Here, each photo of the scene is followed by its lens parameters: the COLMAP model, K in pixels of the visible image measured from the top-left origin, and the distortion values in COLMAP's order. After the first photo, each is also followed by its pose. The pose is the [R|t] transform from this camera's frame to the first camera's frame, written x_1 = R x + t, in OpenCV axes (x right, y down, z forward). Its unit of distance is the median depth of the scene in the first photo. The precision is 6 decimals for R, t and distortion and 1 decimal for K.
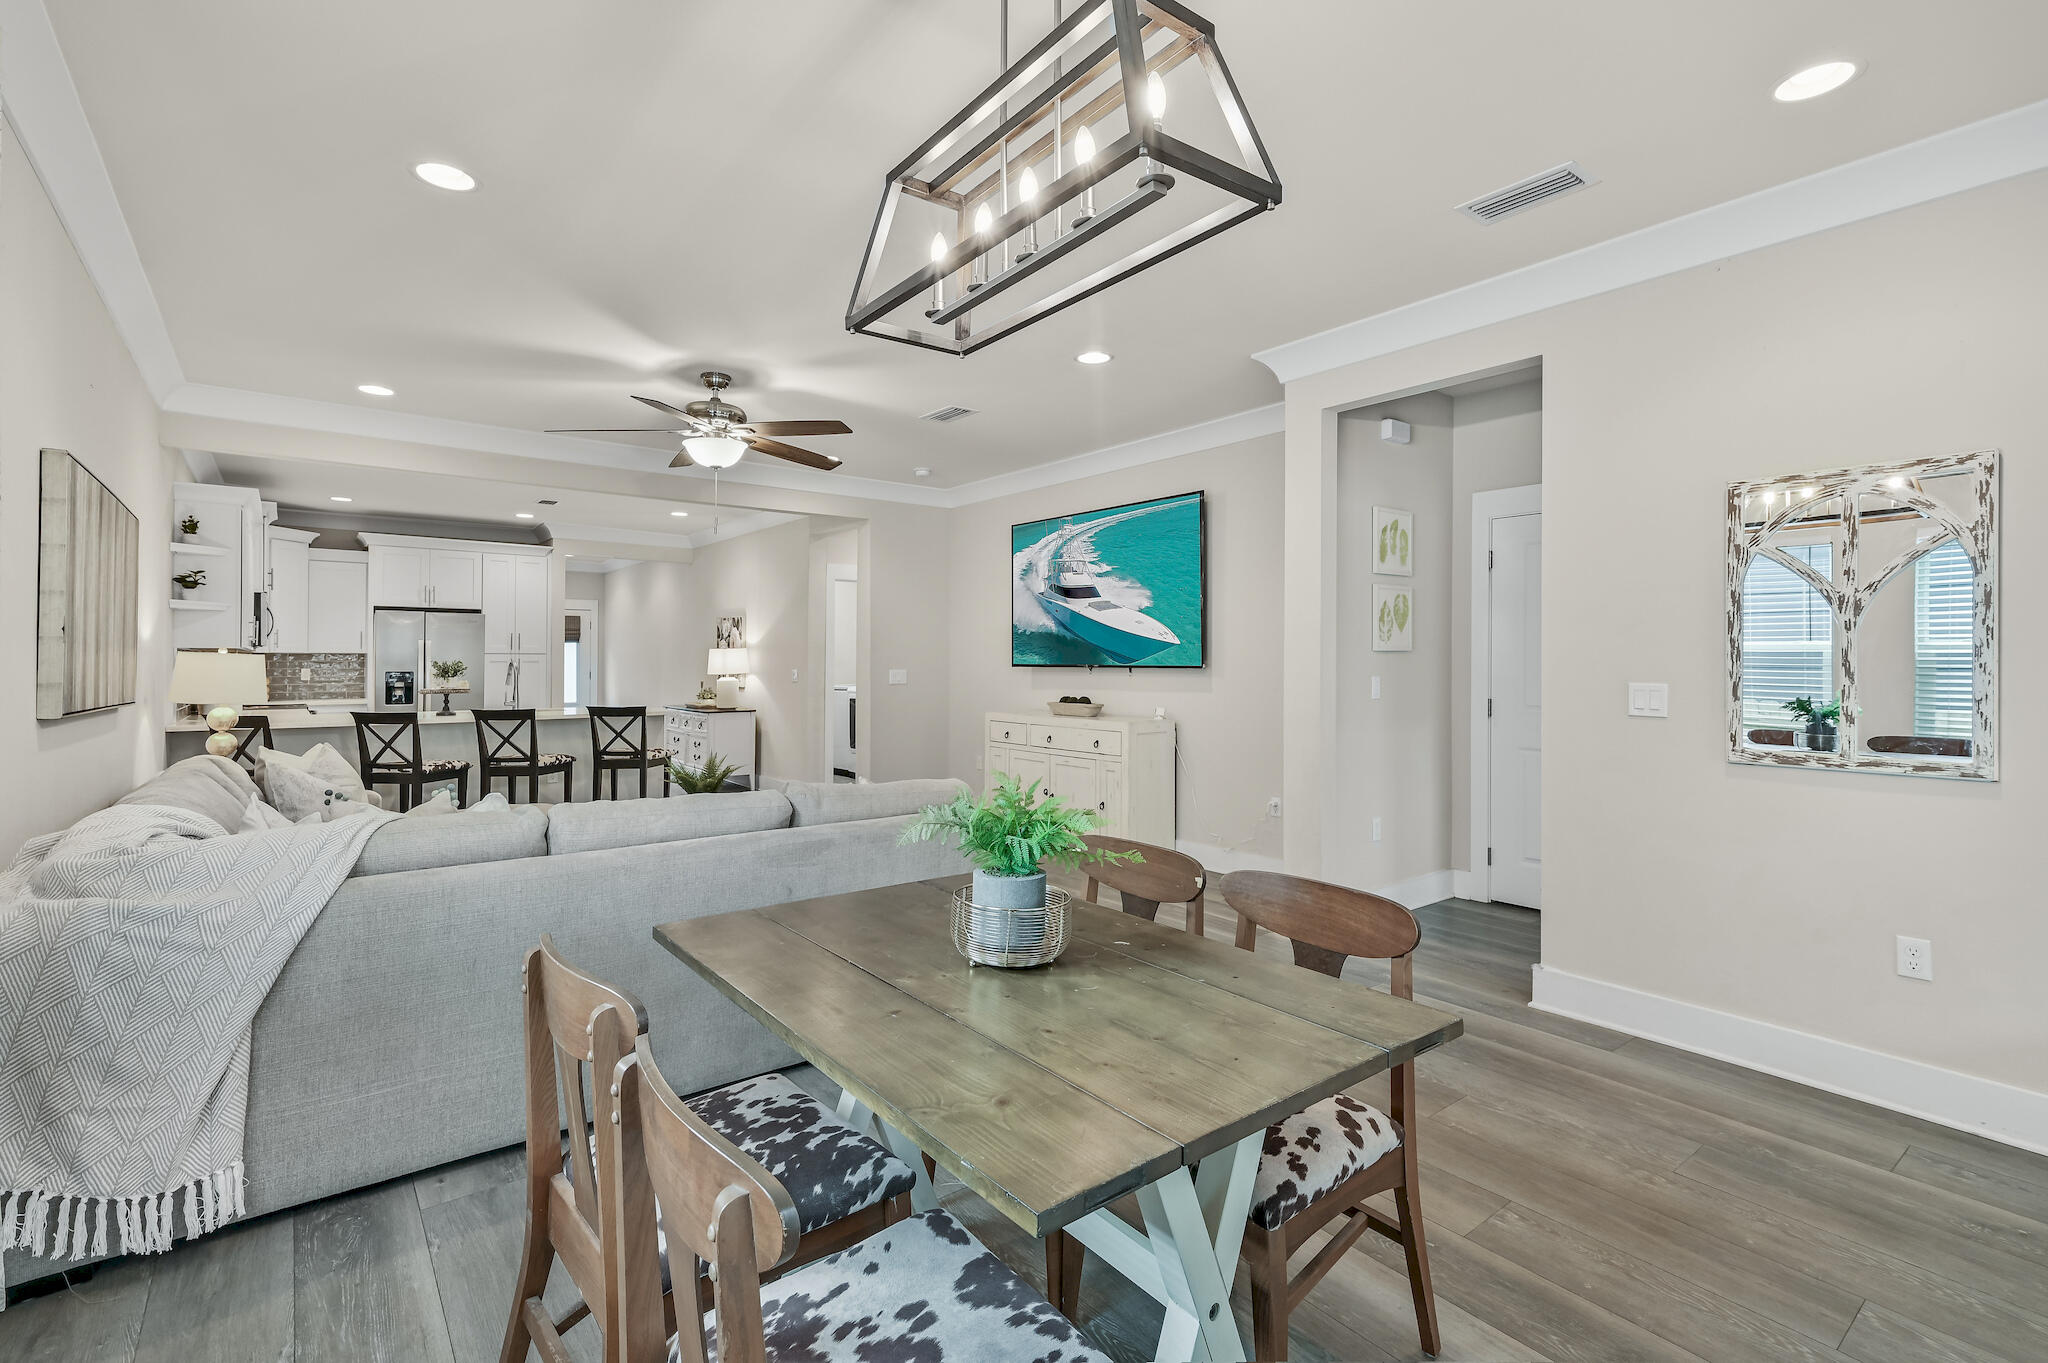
lens RADIAL K [[931.5, 0, 1024.7], [0, 931.5, 652.3], [0, 0, 1]] dist [0.015788, 0.000439]
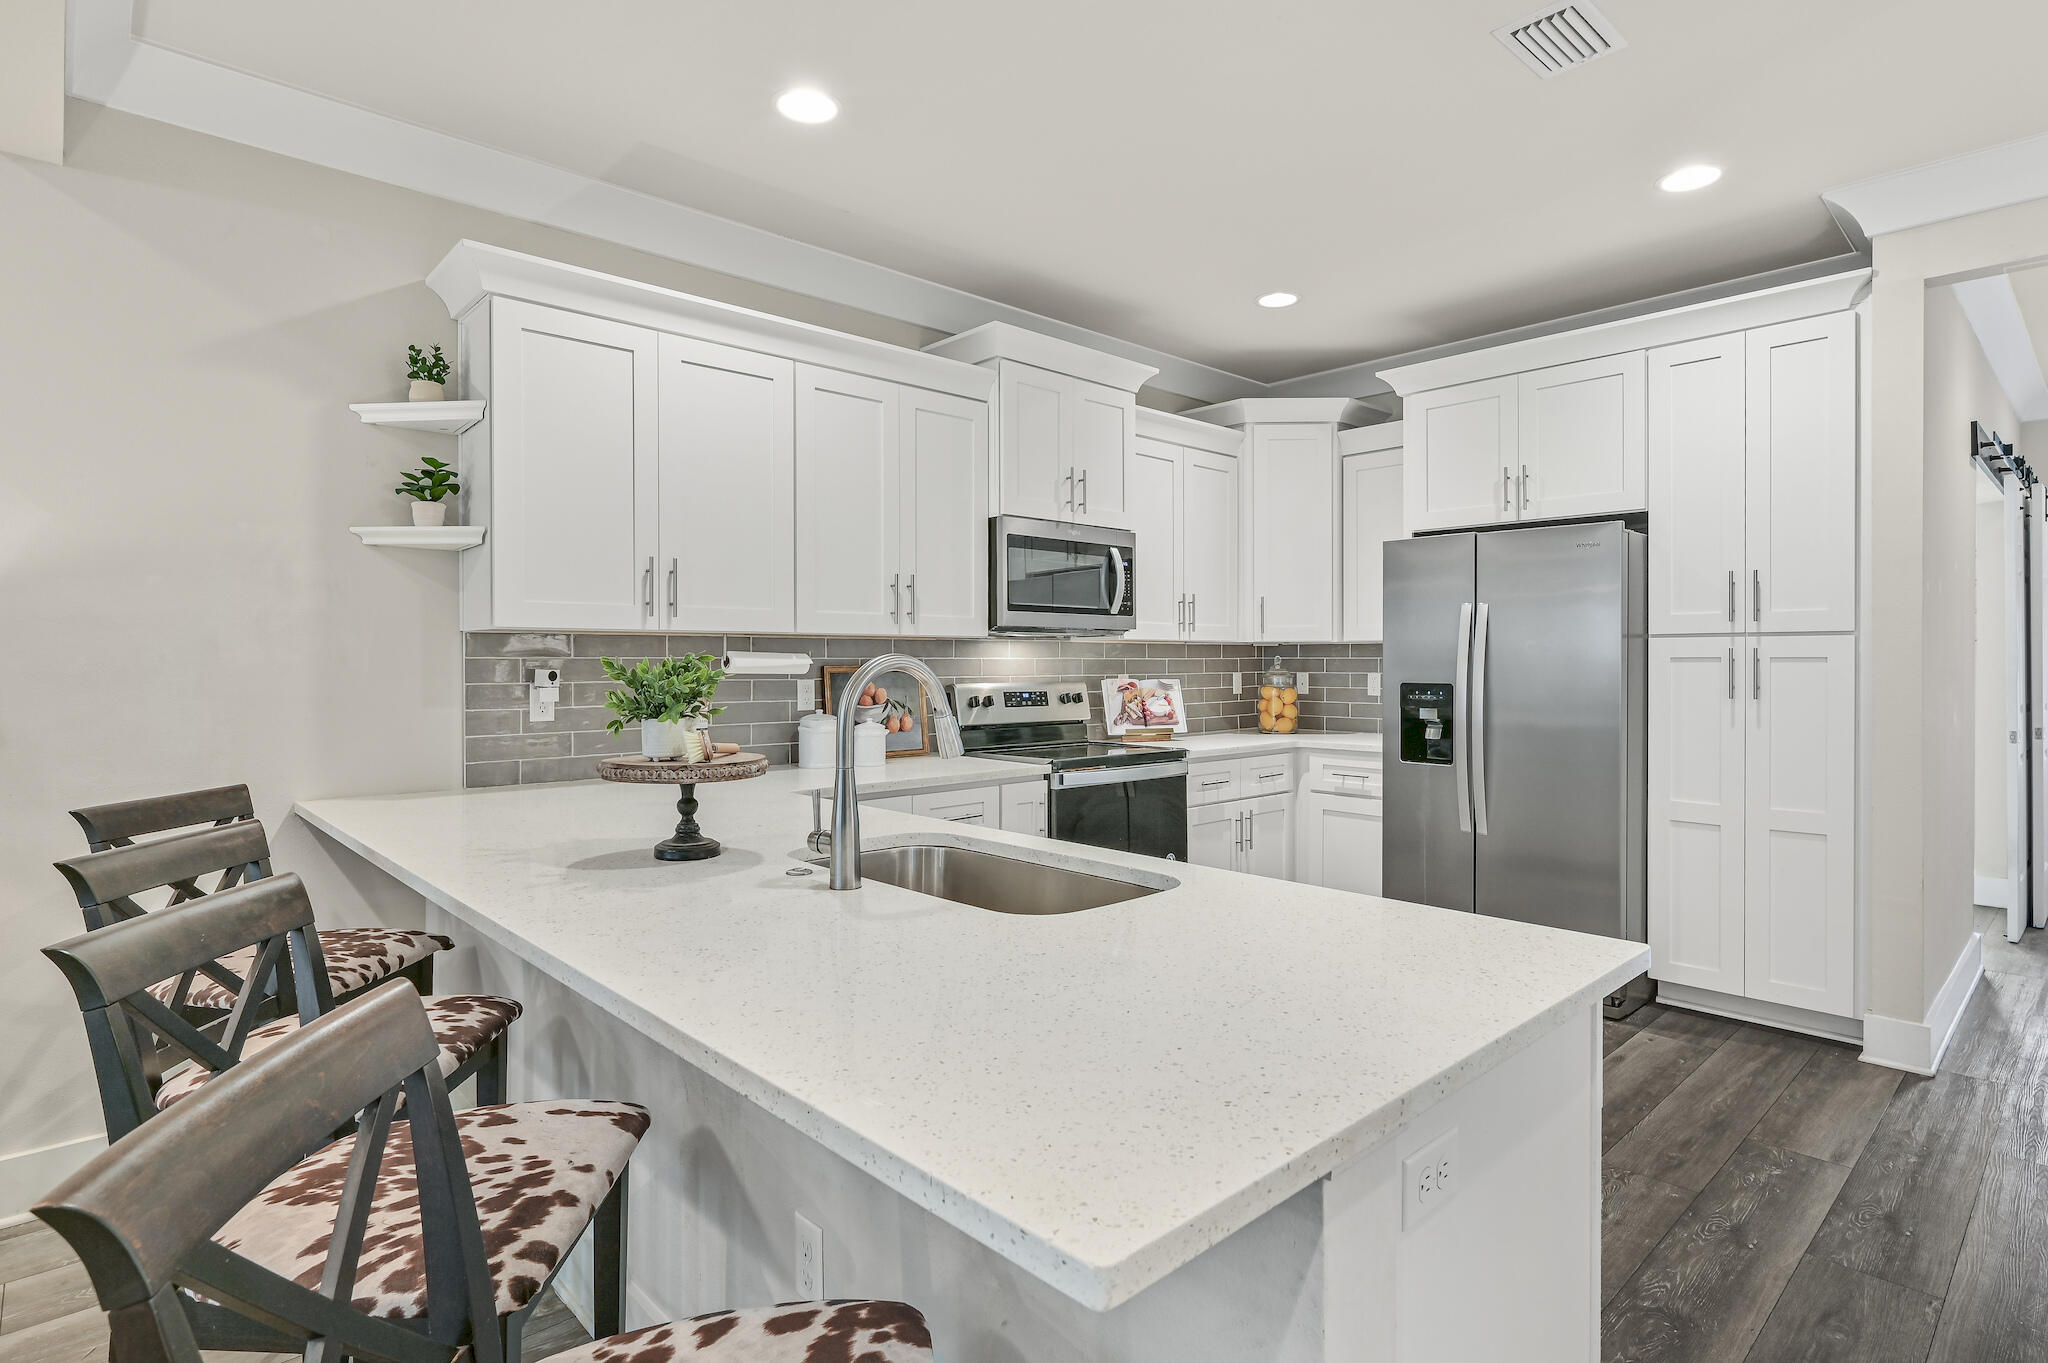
lens RADIAL K [[1040.6, 0, 1024.7], [0, 1040.6, 667.6], [0, 0, 1]] dist [-0.003142, -0.000150]
pose [[0.084738, 0.006675, -0.996381, -0.311235], [0.011292, 0.999907, 0.007659, 0.011278], [0.996339, -0.011900, 0.084655, 1.091571]]
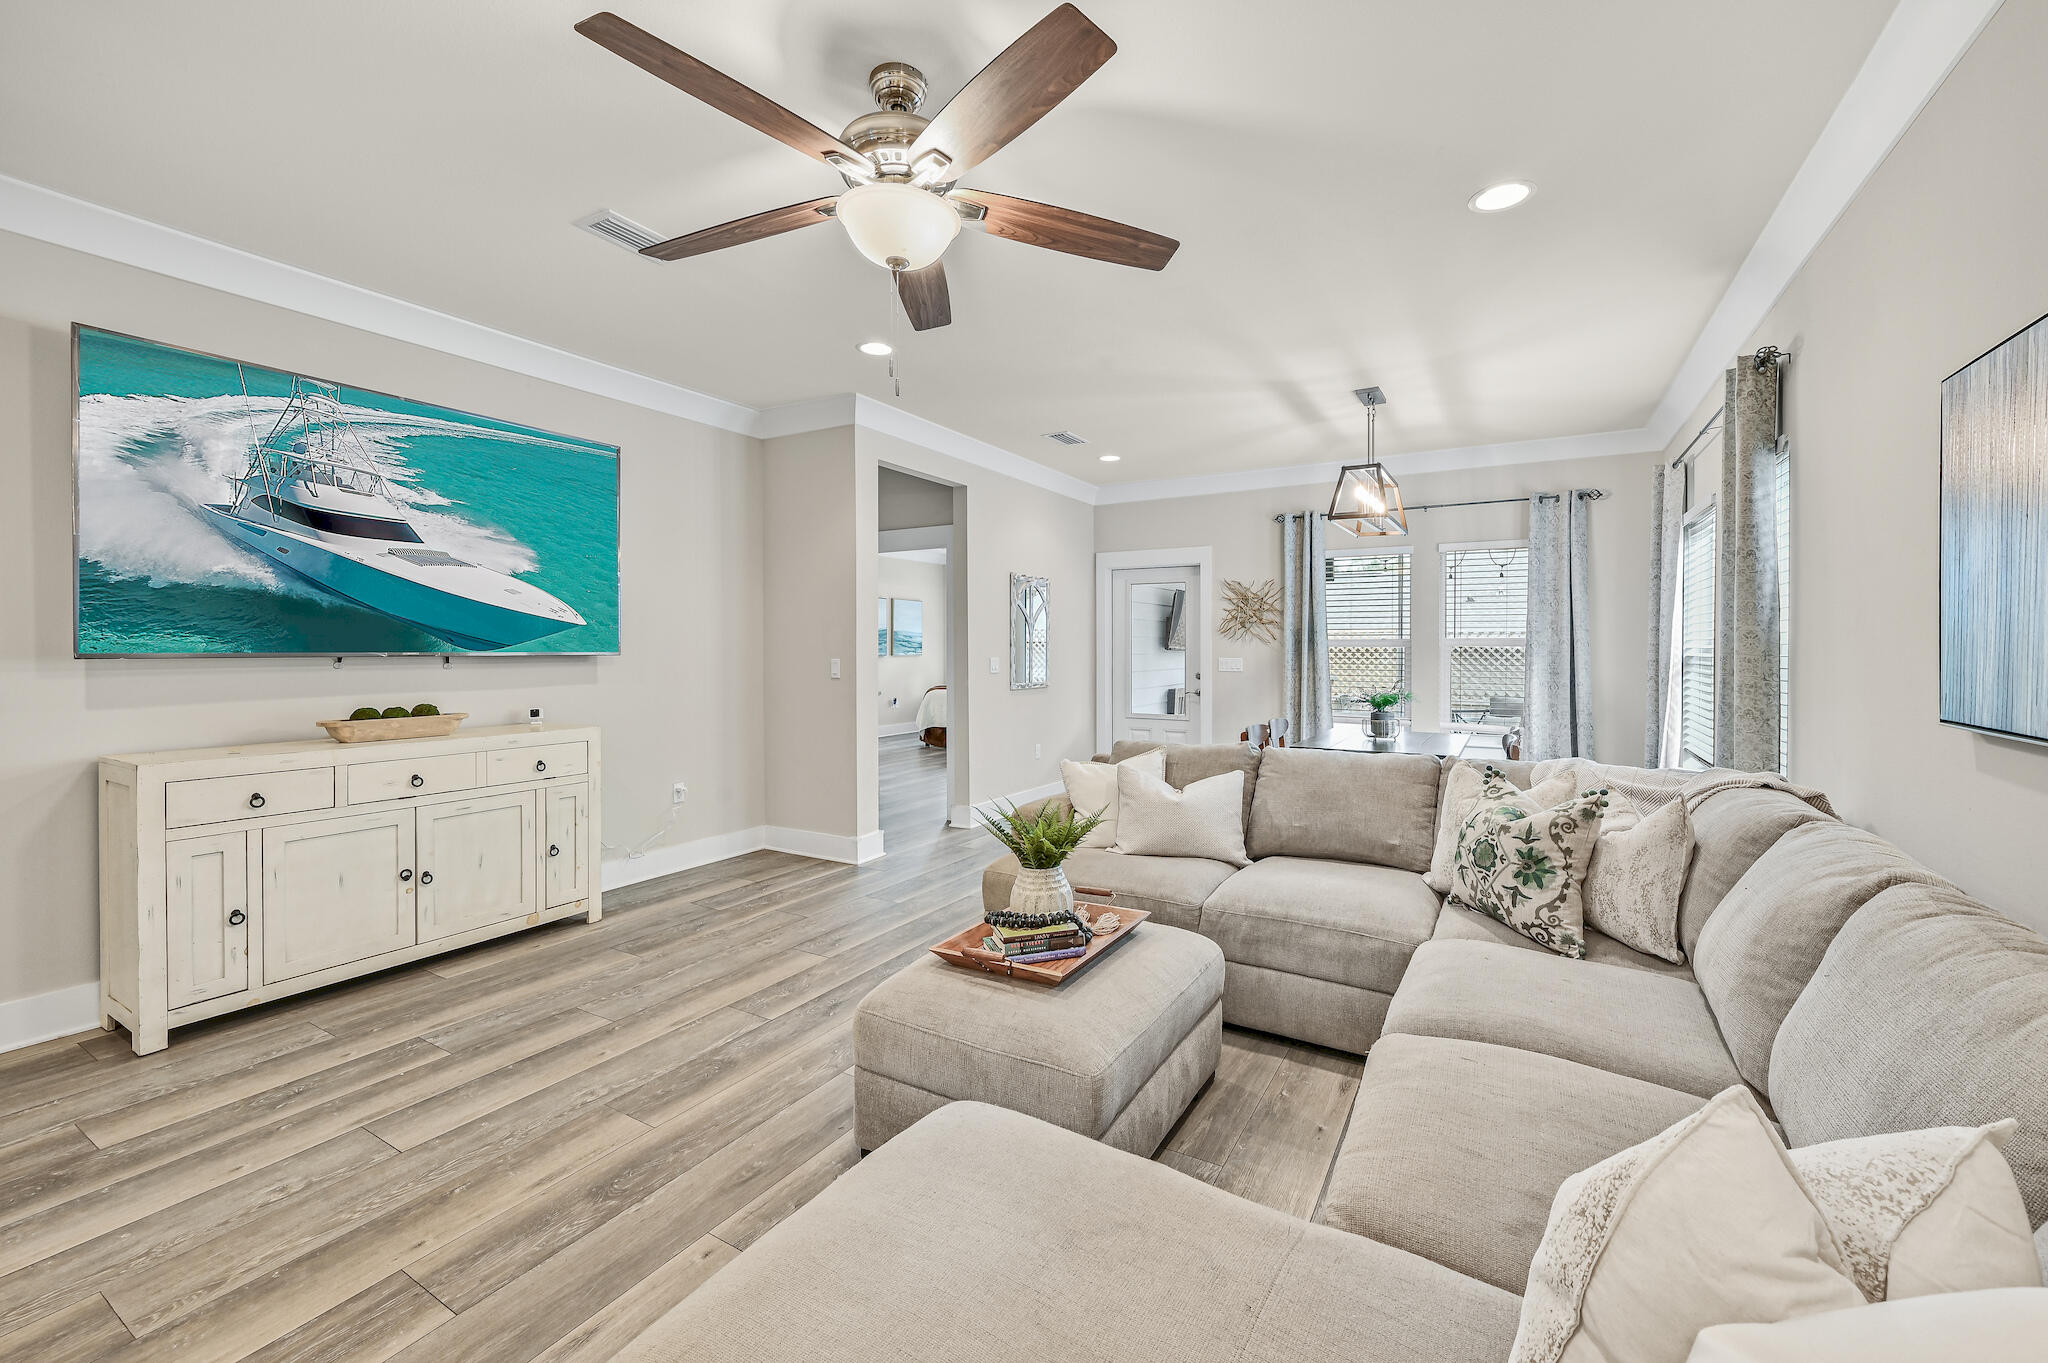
lens RADIAL K [[826.9, 0, 1031.0], [0, 826.9, 654.8], [0, 0, 1]] dist [0.002452, 0.000097]
pose [[-0.366967, -0.009355, 0.930187, -0.569519], [-0.010902, 0.999924, 0.005755, 0.007329], [-0.930170, -0.008029, -0.367041, 0.804917]]
